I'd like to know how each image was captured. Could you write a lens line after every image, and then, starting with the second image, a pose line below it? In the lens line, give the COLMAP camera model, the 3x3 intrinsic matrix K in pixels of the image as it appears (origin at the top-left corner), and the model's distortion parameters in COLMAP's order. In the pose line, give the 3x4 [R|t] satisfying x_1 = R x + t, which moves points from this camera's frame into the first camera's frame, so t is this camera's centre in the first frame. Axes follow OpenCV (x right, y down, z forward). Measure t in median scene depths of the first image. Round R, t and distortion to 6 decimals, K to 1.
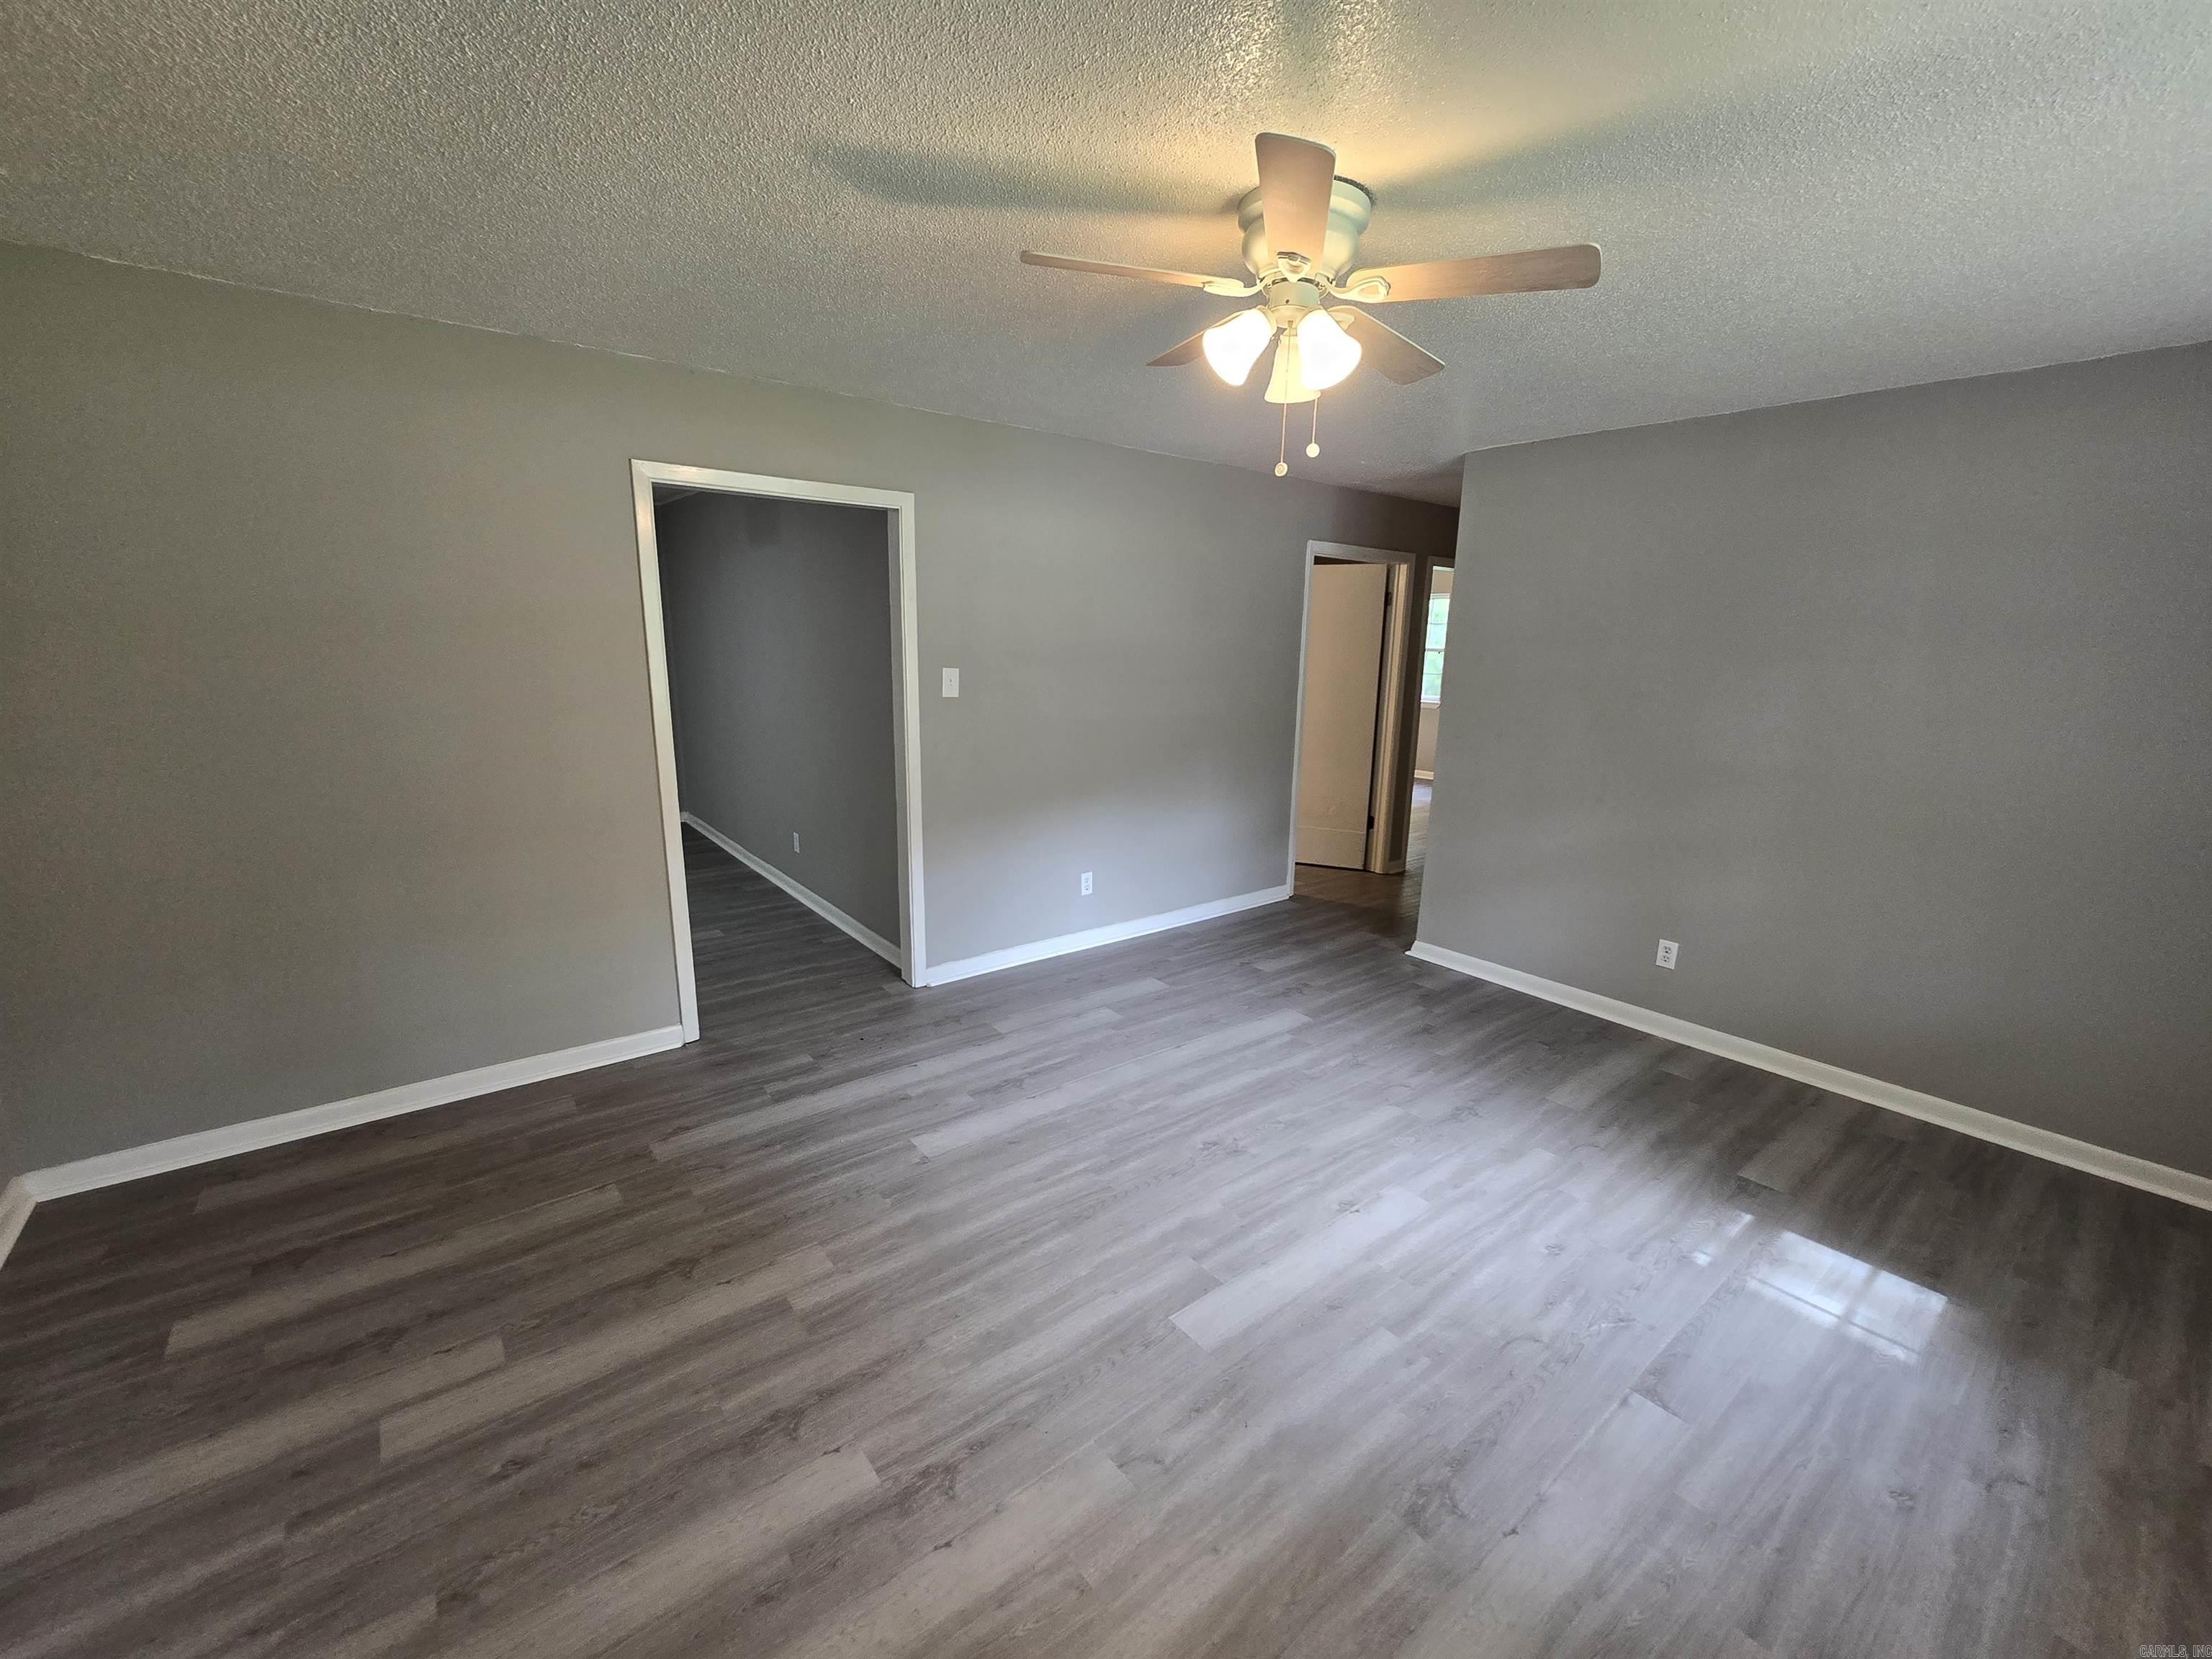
lens RADIAL K [[902.6, 0, 1106.6], [0, 902.6, 828.0], [0, 0, 1]] dist [0.001753, 0.000509]
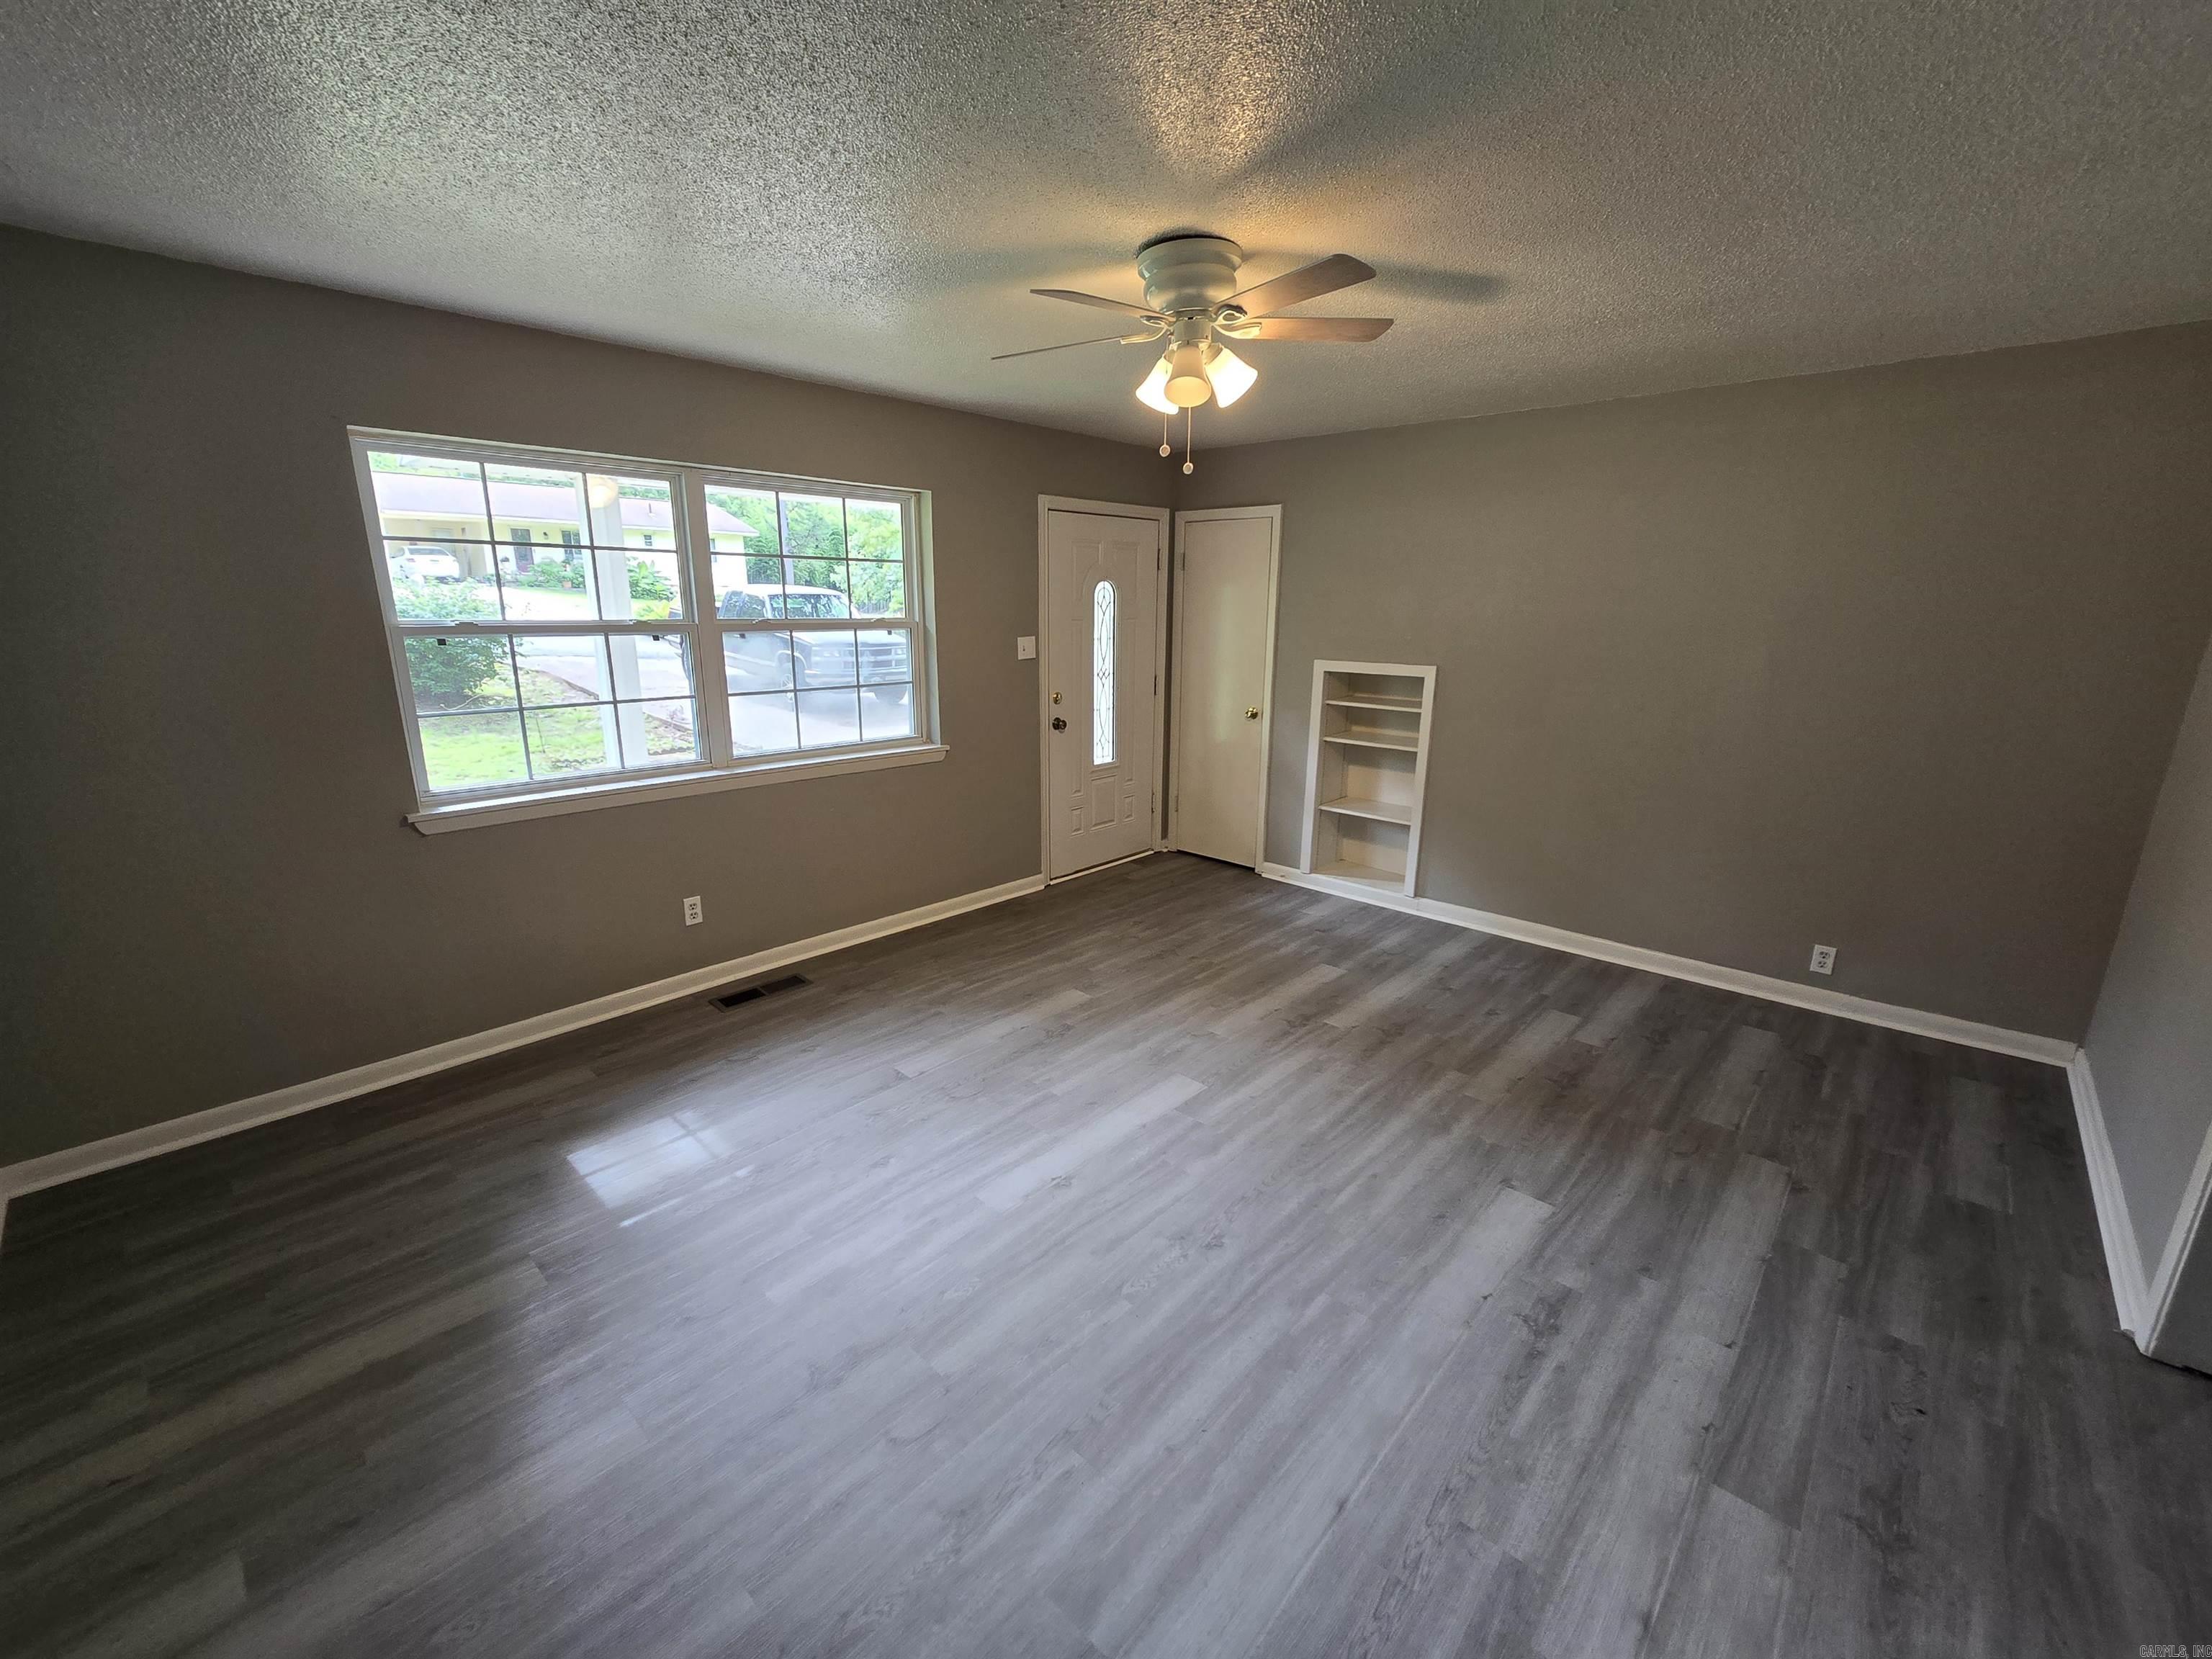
lens RADIAL K [[902.6, 0, 1098.8], [0, 902.6, 839.4], [0, 0, 1]] dist [0.001753, 0.000509]
pose [[-0.989312, 0.006541, -0.145664, 0.367149], [-0.060079, 0.891966, 0.448094, -0.359589], [0.132858, 0.452056, -0.882040, 1.698682]]
